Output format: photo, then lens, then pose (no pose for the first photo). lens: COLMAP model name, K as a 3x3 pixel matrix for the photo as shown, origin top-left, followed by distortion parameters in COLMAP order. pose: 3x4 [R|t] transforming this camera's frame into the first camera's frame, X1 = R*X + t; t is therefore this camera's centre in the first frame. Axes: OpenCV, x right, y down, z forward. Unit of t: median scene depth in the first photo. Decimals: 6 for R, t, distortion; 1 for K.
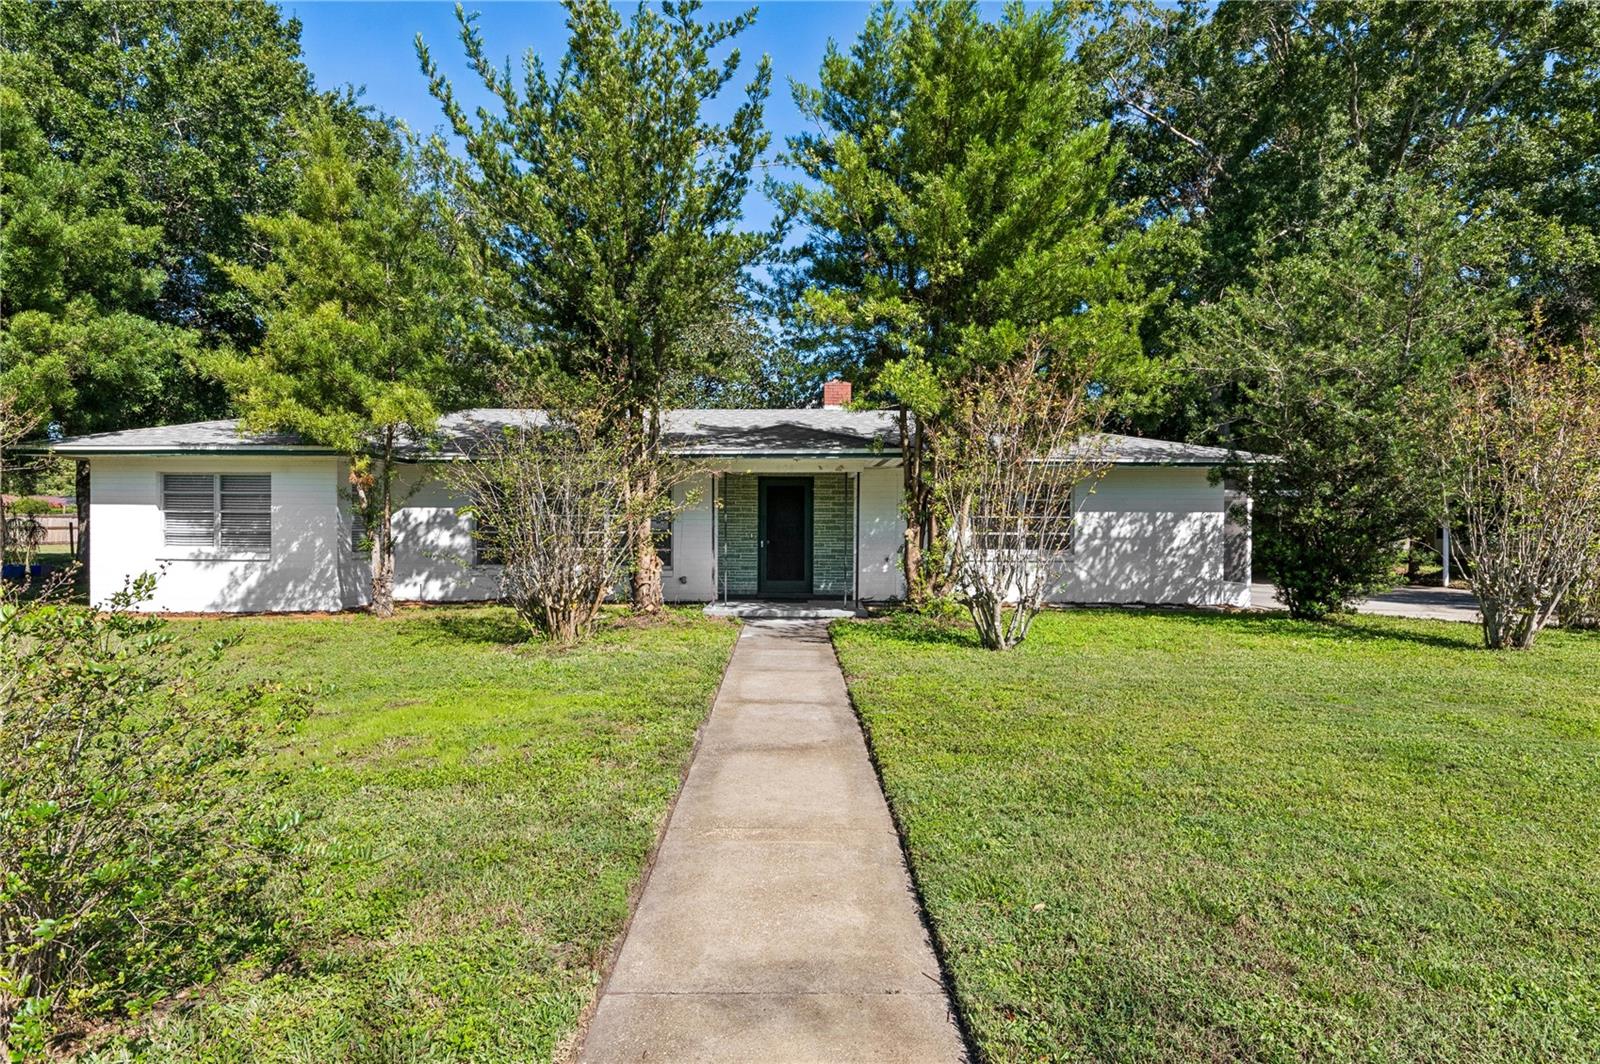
lens RADIAL K [[874.1, 0, 800.0], [0, 874.1, 531.1], [0, 0, 1]] dist [0.000139, -0.000003]
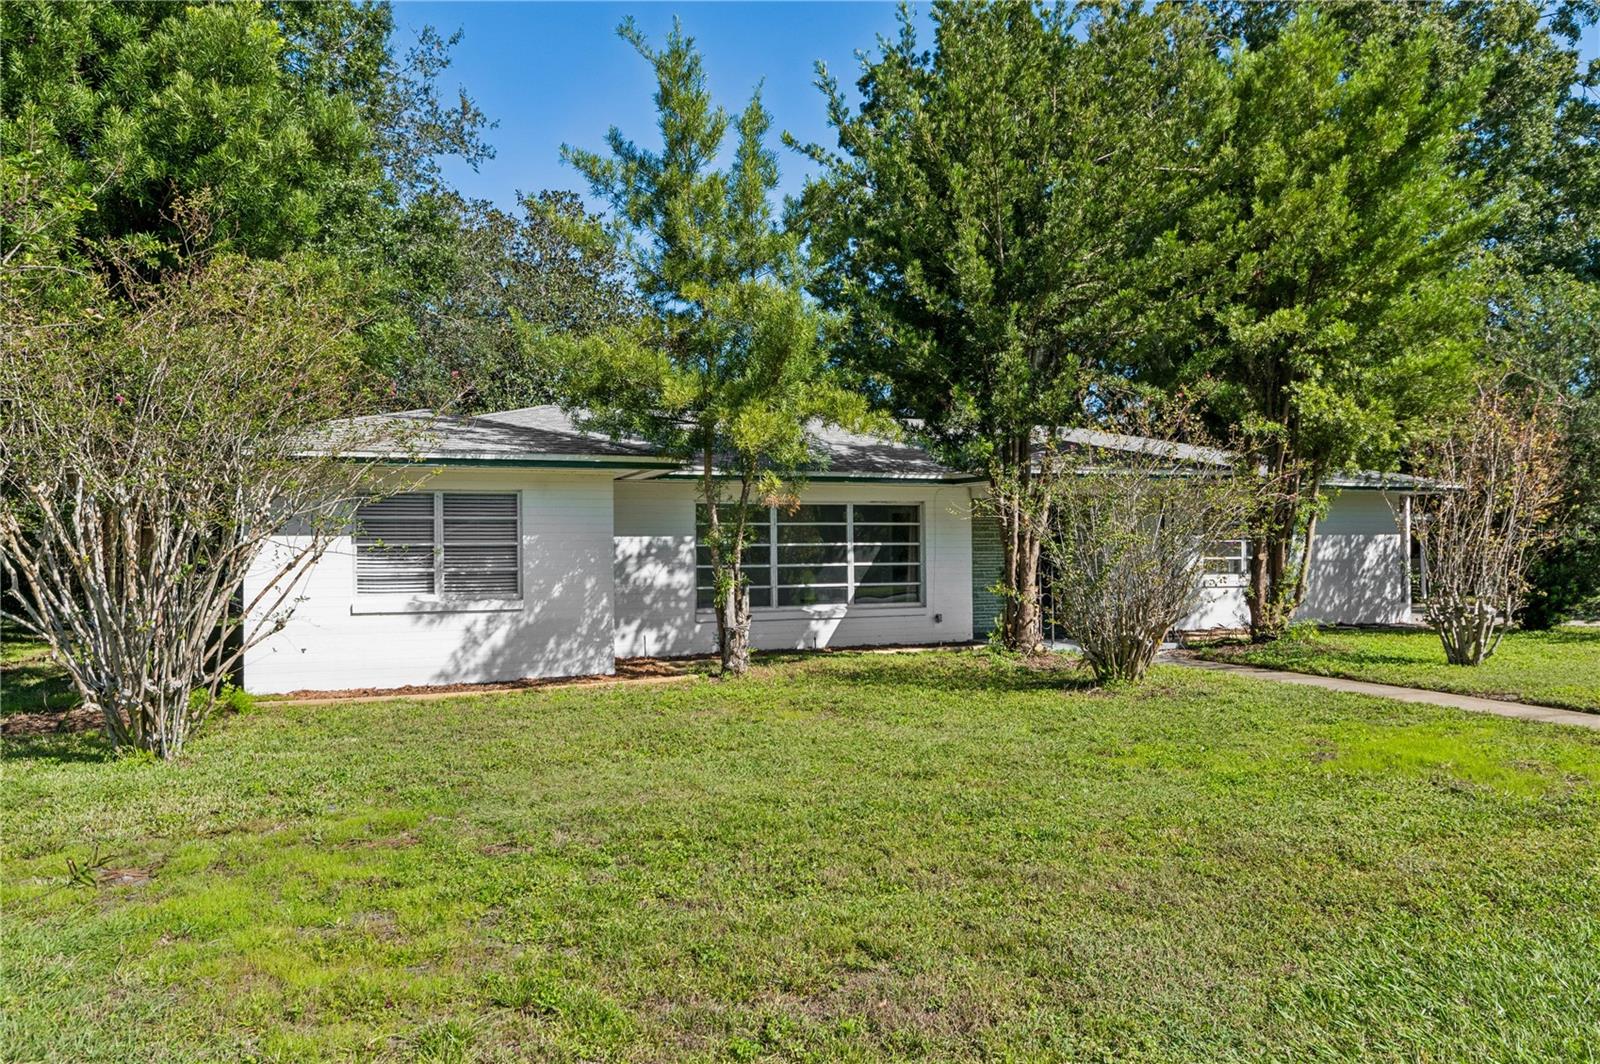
lens RADIAL K [[1143.9, 0, 799.4], [0, 1143.9, 533.8], [0, 0, 1]] dist [-0.002107, -0.003773]
pose [[0.921312, -0.007192, 0.388757, -0.707590], [0.015098, 0.999737, -0.017284, -0.009452], [-0.388530, 0.021793, 0.921178, 0.019757]]
